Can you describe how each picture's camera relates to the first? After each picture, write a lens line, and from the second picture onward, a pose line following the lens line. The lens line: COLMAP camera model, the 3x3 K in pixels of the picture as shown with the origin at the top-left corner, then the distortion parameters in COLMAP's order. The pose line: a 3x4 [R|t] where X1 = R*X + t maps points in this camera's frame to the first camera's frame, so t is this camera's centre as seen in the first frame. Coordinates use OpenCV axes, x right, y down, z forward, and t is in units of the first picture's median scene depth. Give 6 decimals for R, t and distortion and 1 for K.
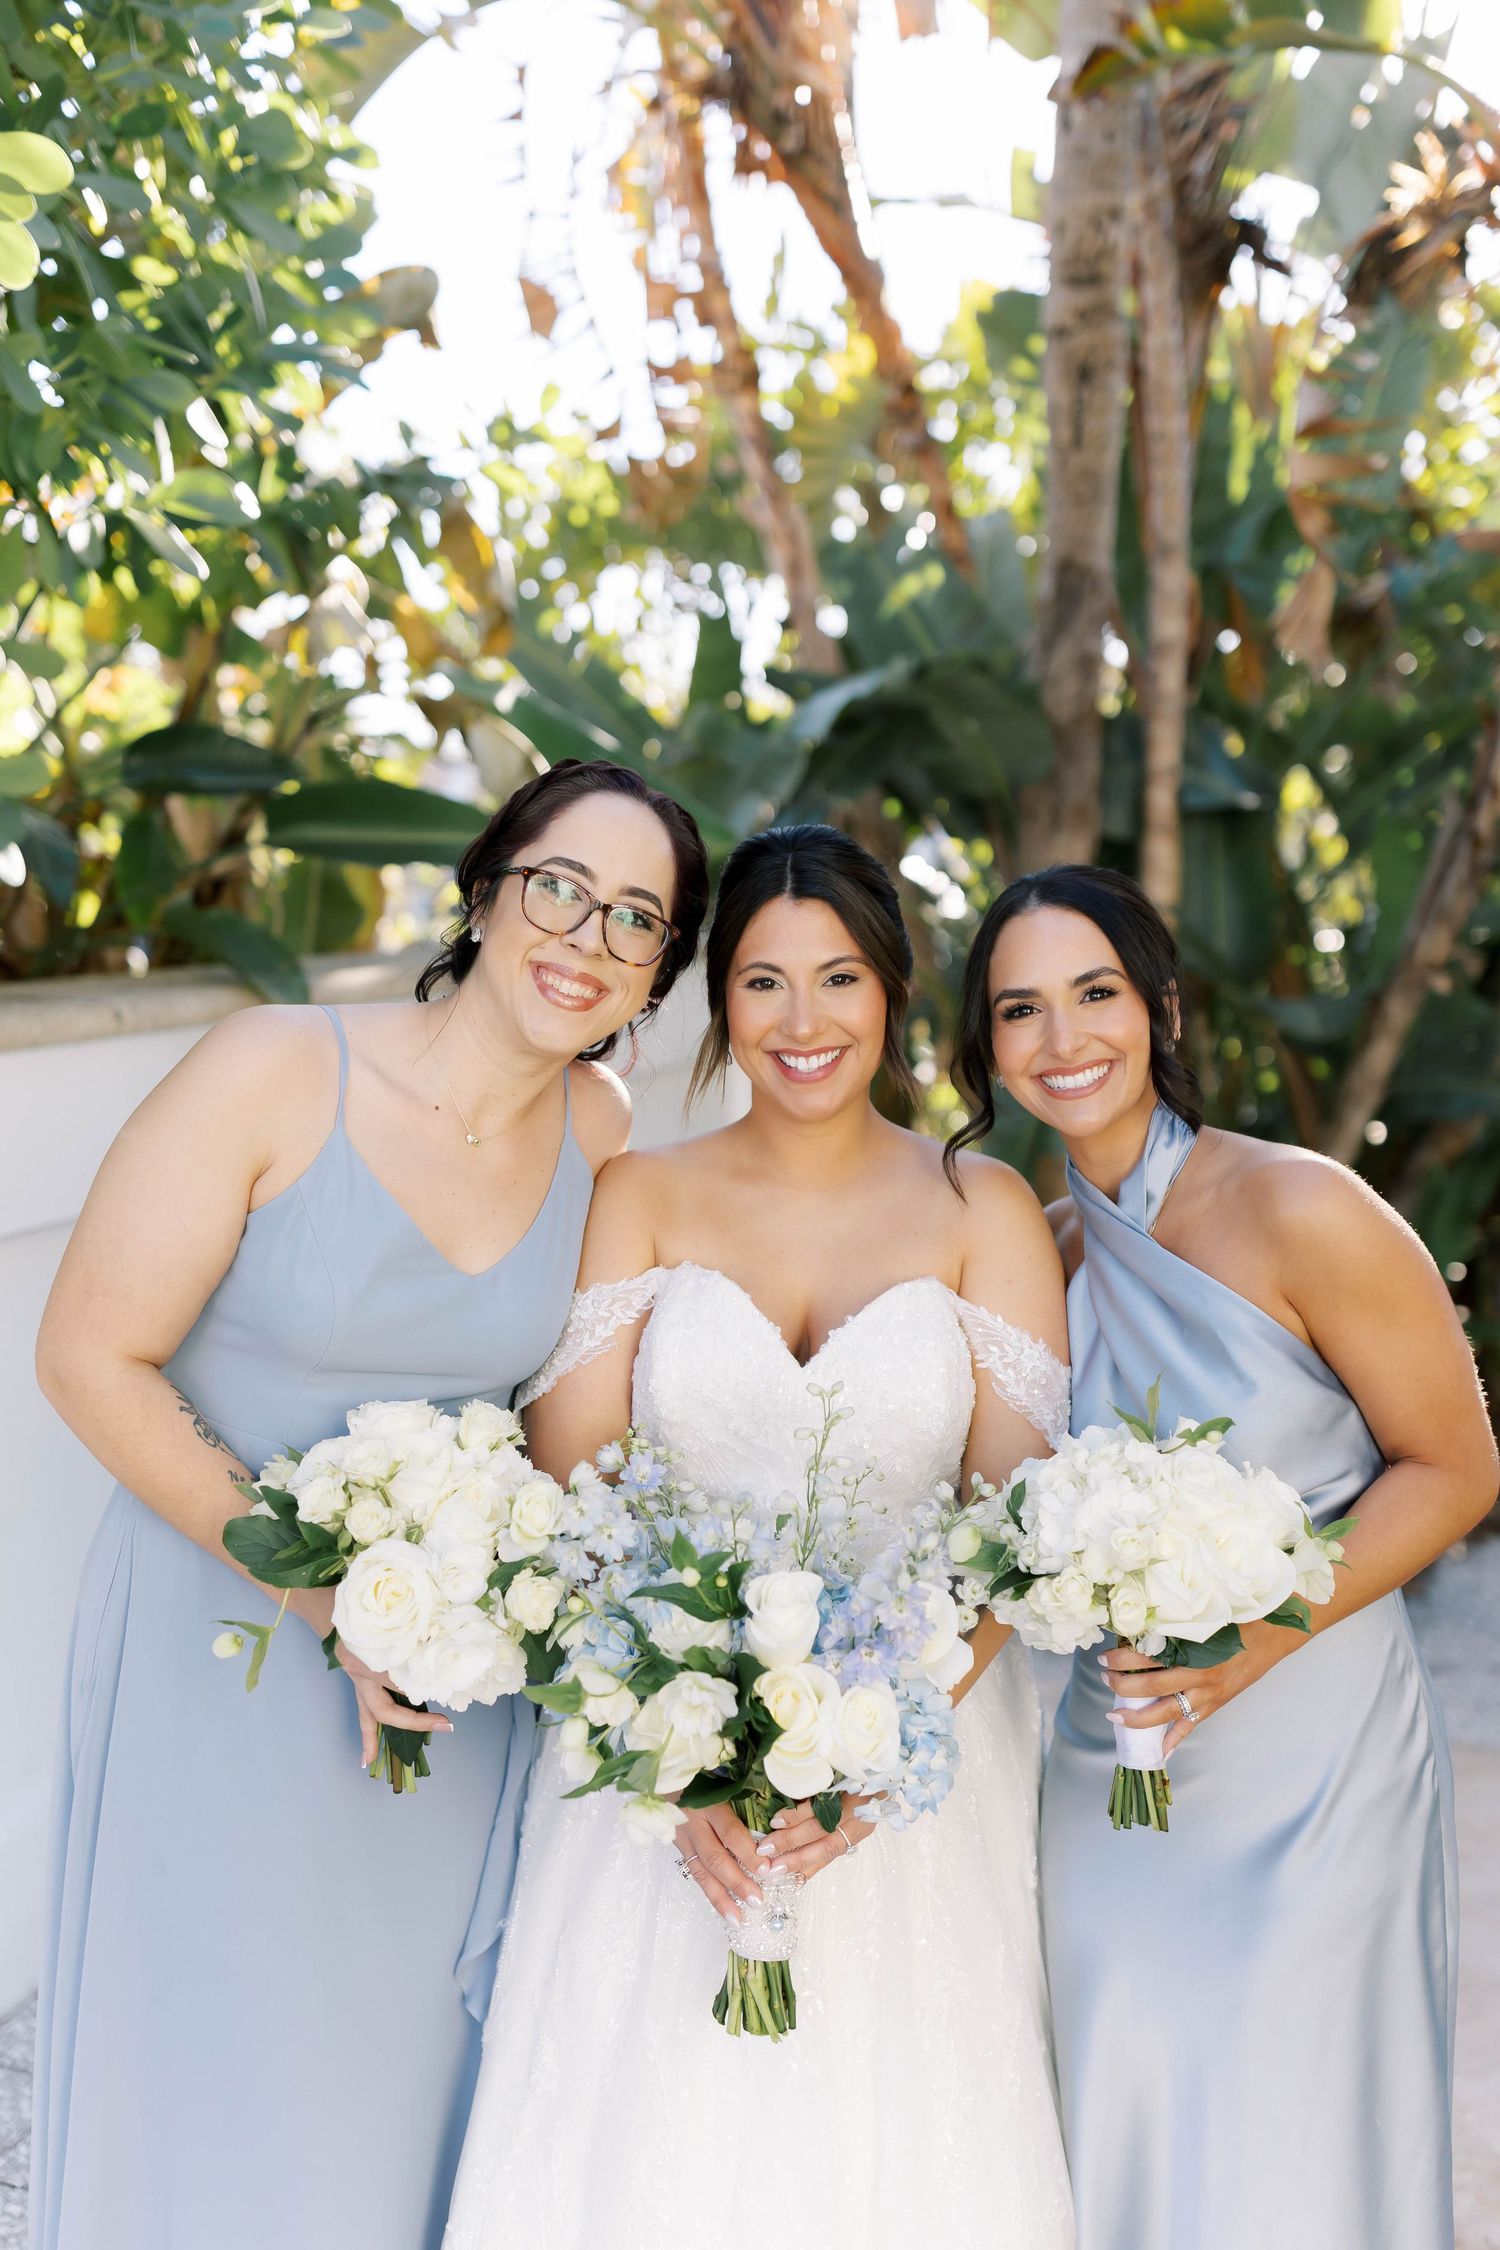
lens RADIAL K [[2142.8, 0, 751.2], [0, 2142.8, 1168.3], [0, 0, 1]] dist [0.076224, 0.002499]
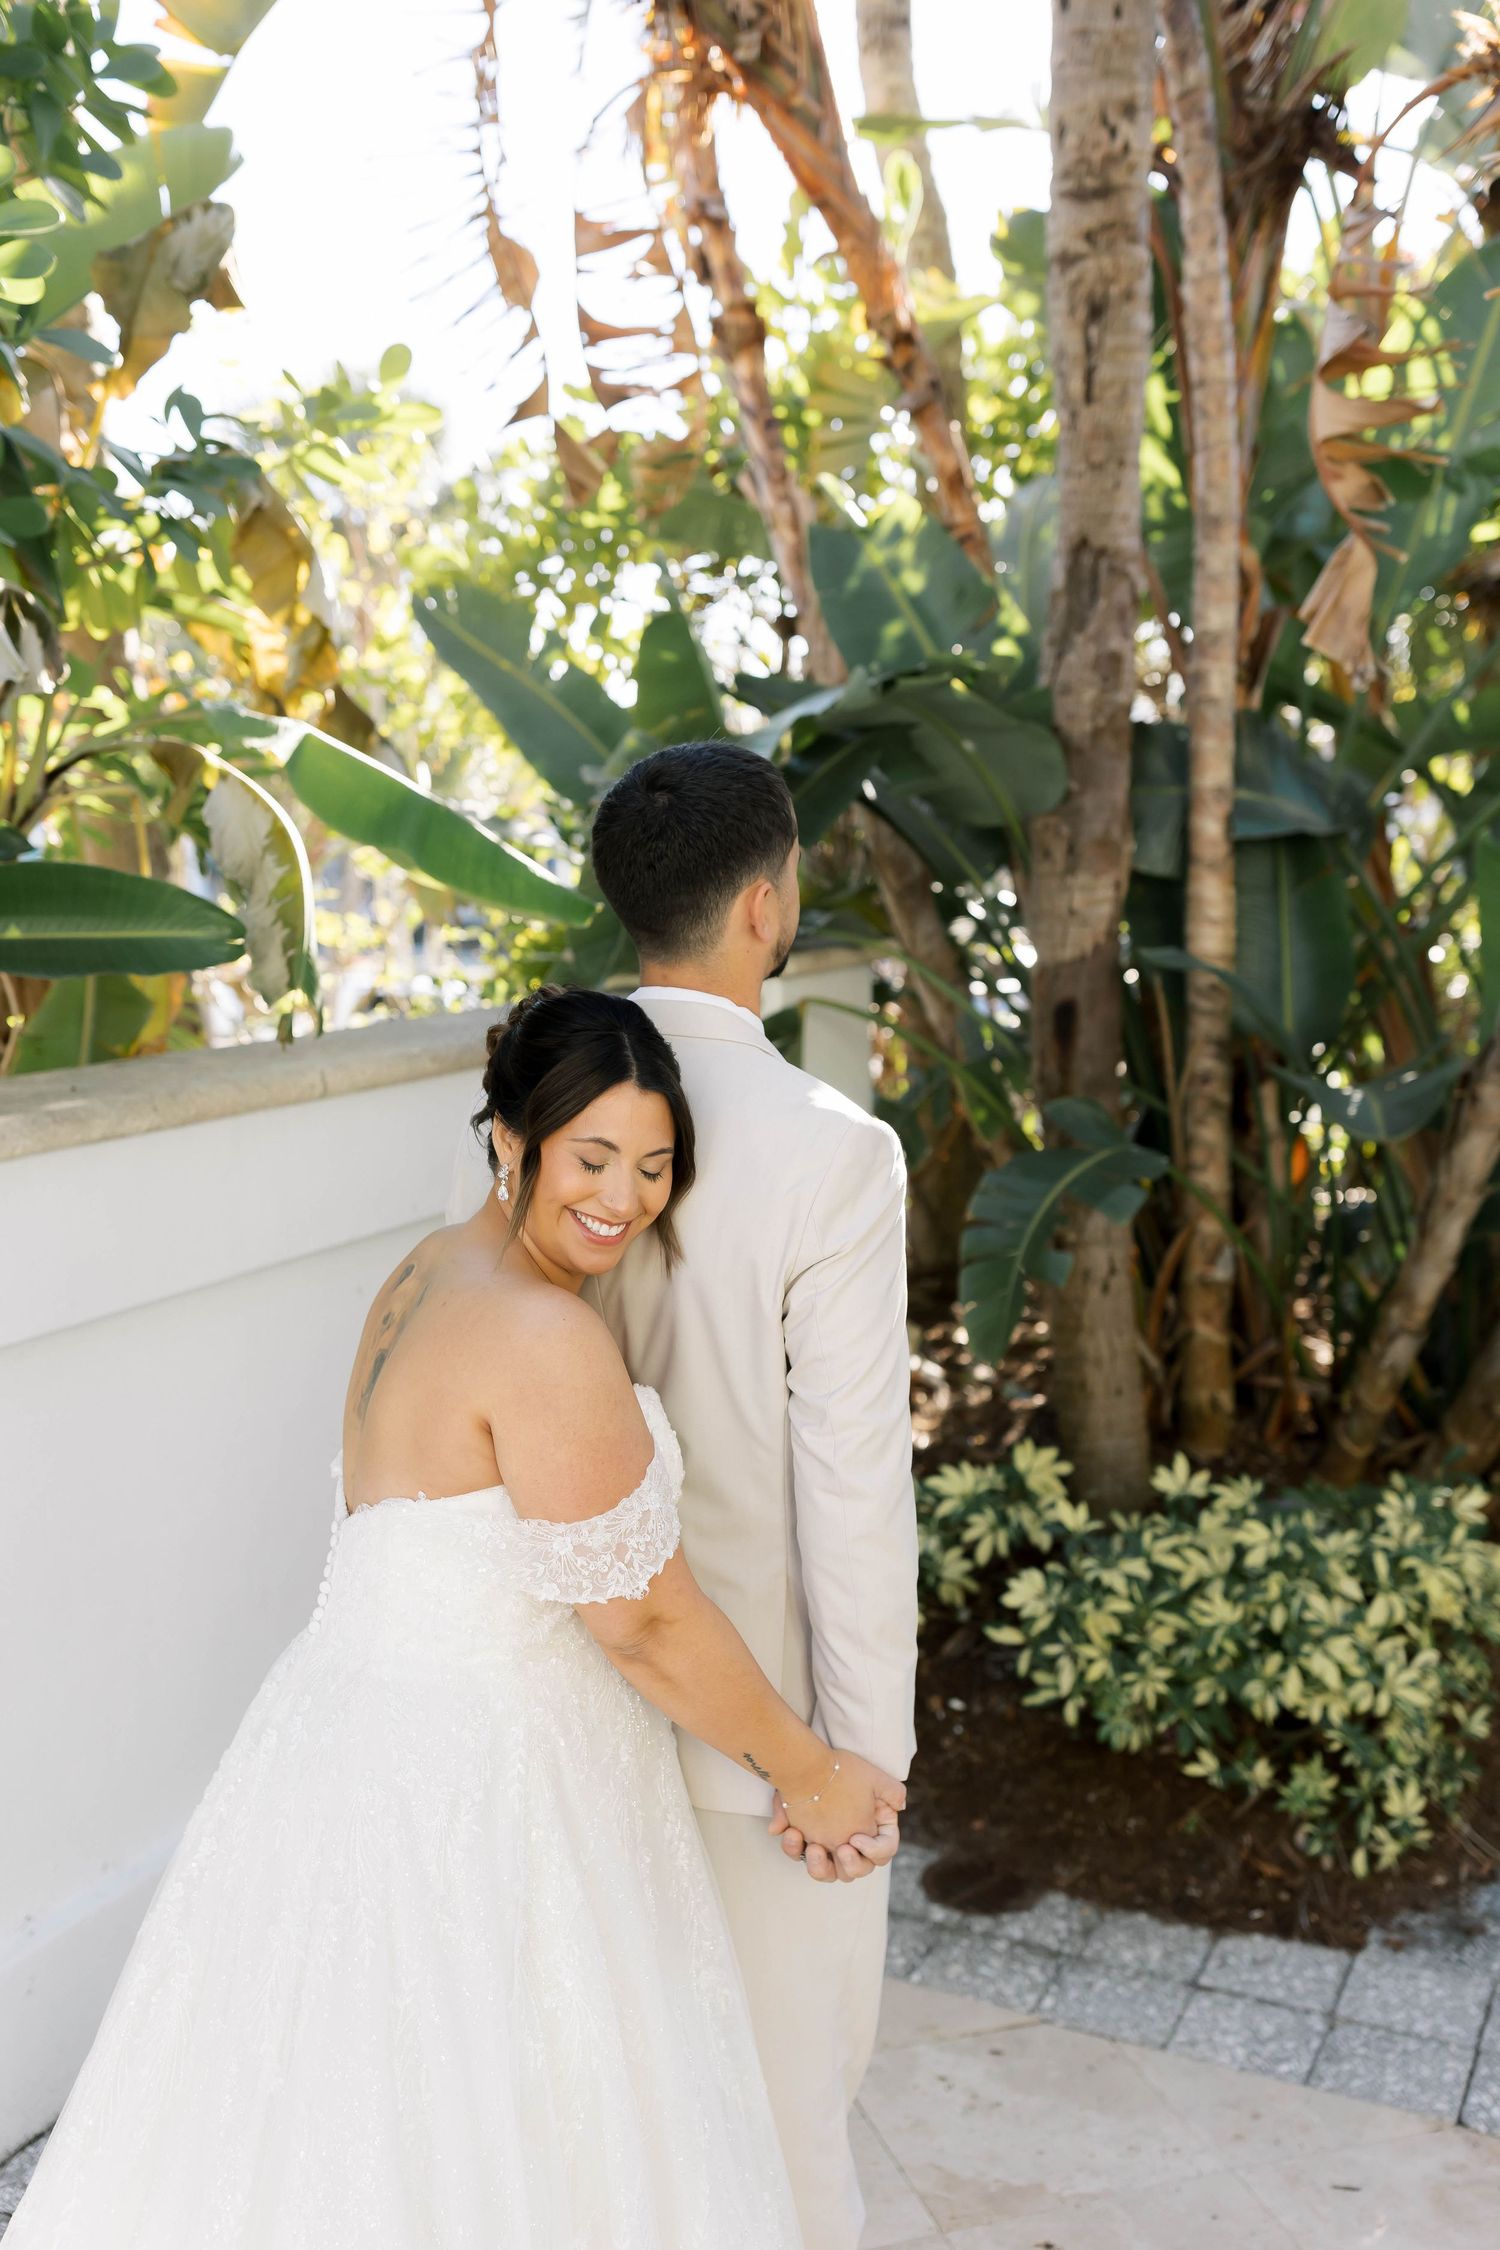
lens RADIAL K [[2140.8, 0, 750.3], [0, 2140.8, 1137.1], [0, 0, 1]] dist [0.105620, -0.071062]
pose [[0.994903, -0.004863, -0.100719, 0.098827], [0.004493, 0.999982, -0.003905, -0.051534], [0.100737, 0.003432, 0.994907, 0.169165]]
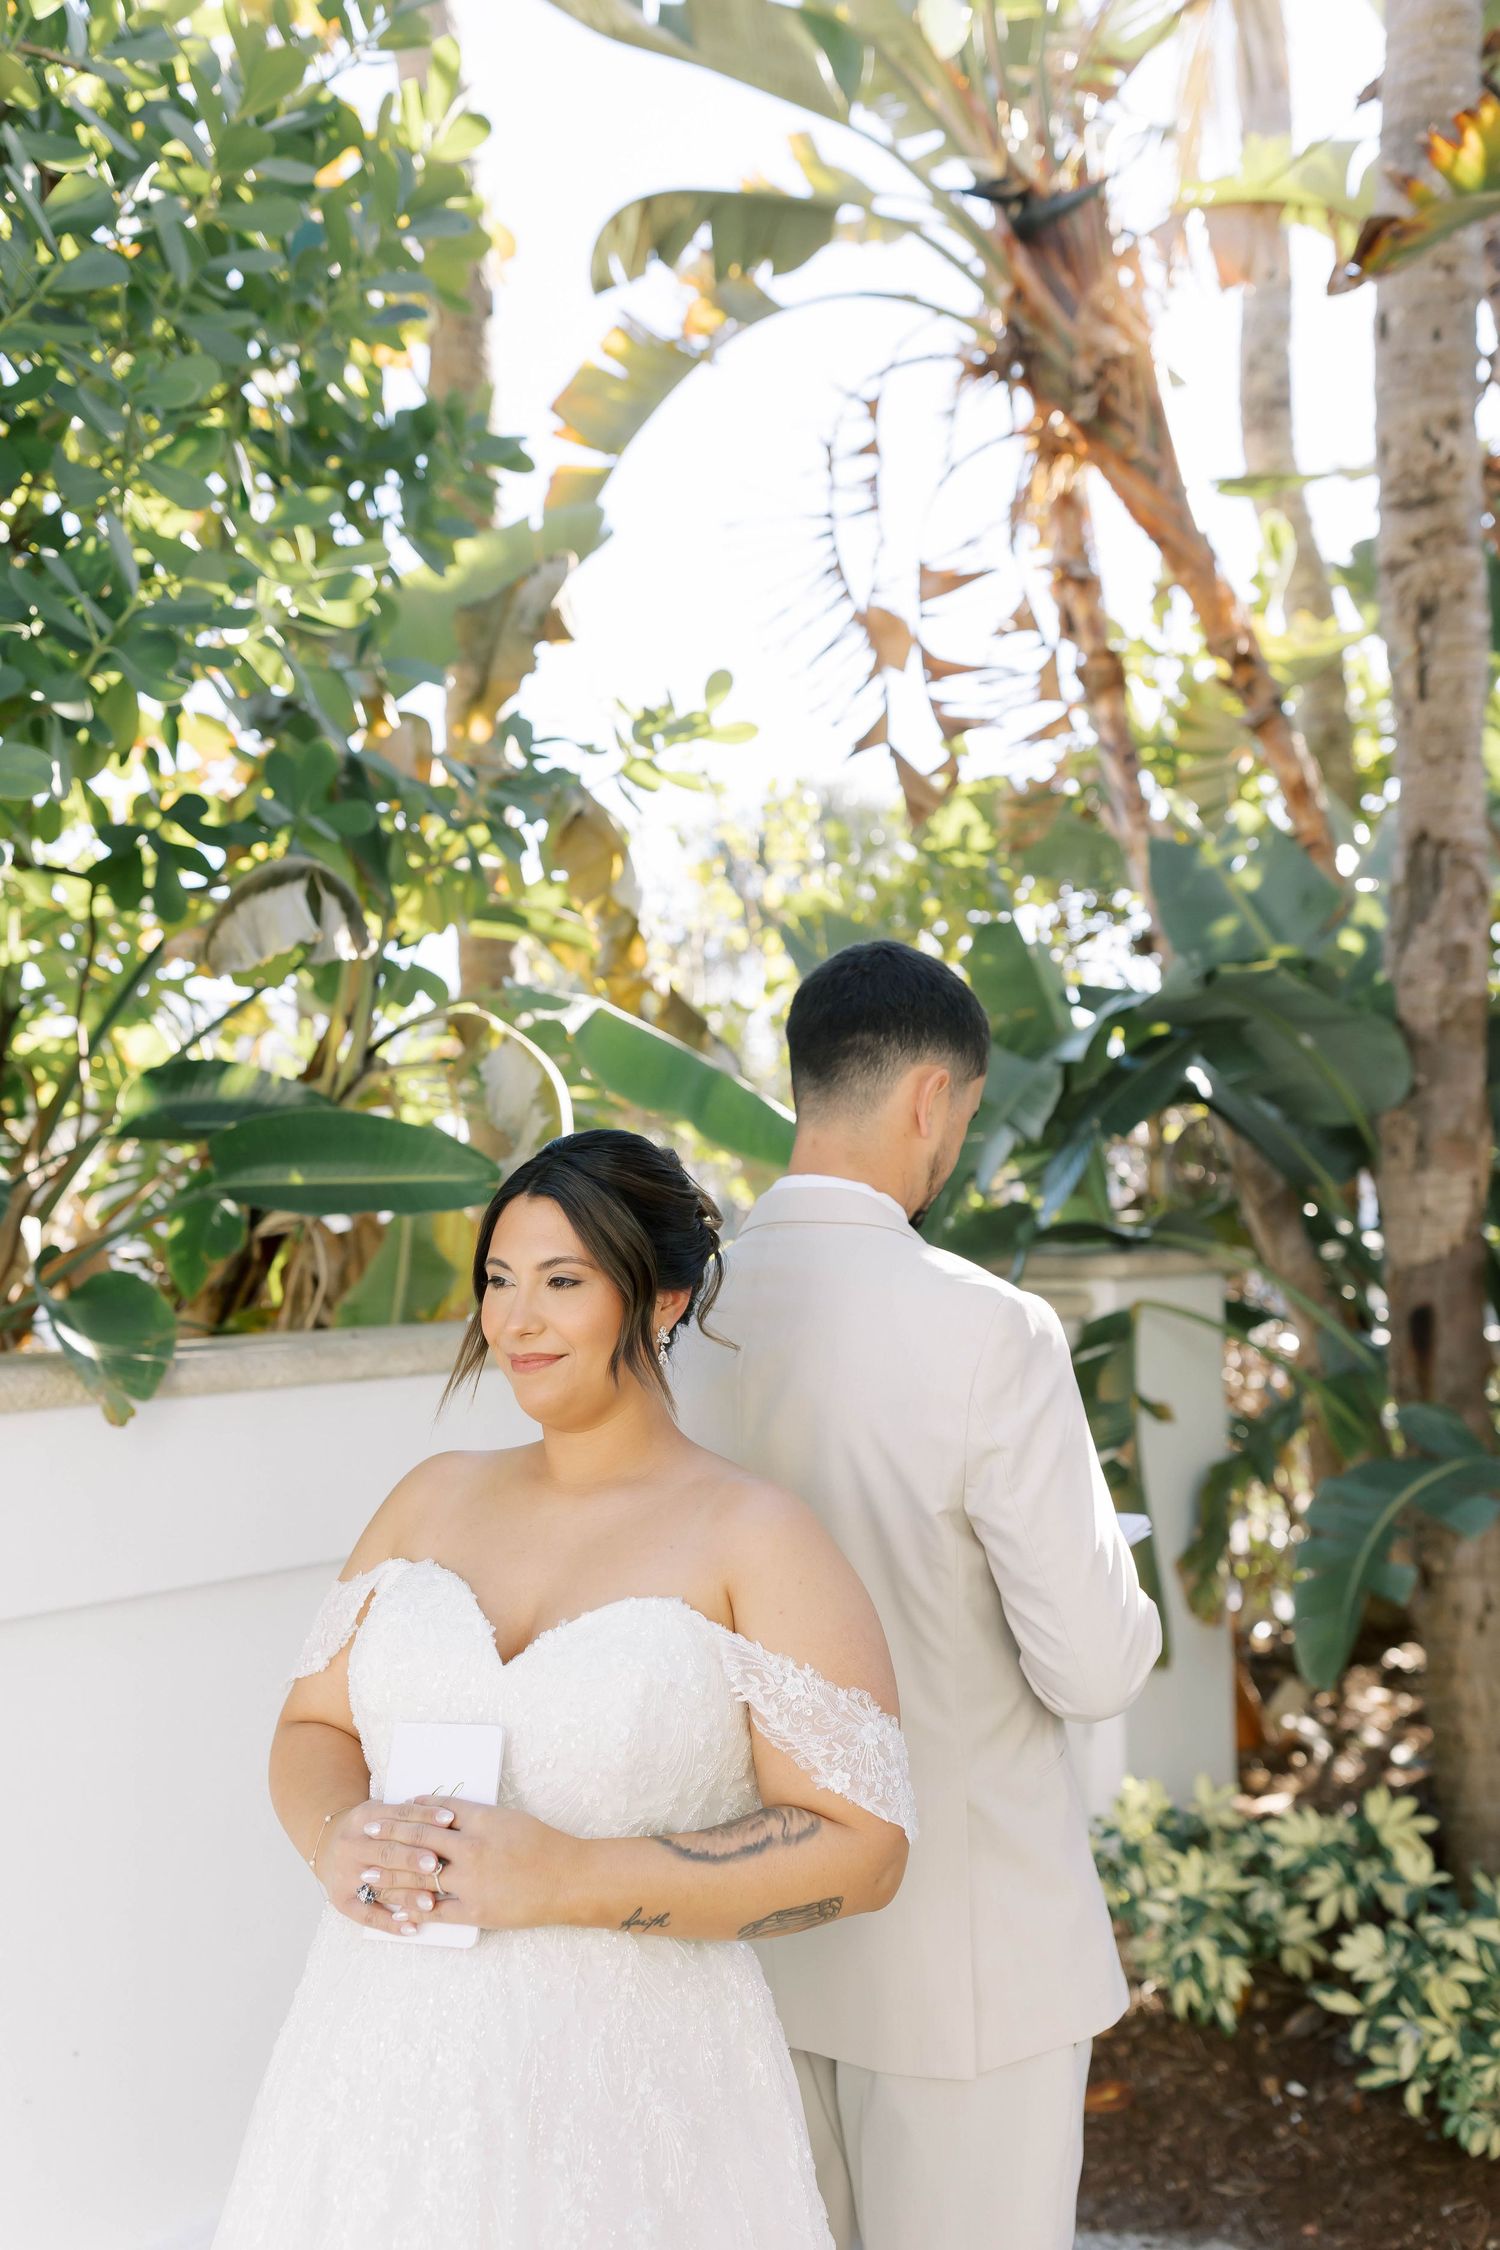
lens RADIAL K [[2140.8, 0, 750.3], [0, 2140.8, 1137.1], [0, 0, 1]] dist [0.105620, -0.071062]
pose [[0.949649, -0.029349, -0.311938, 0.151101], [-0.029585, 0.982755, -0.182530, -0.017600], [0.311916, 0.182568, 0.932404, 0.190751]]
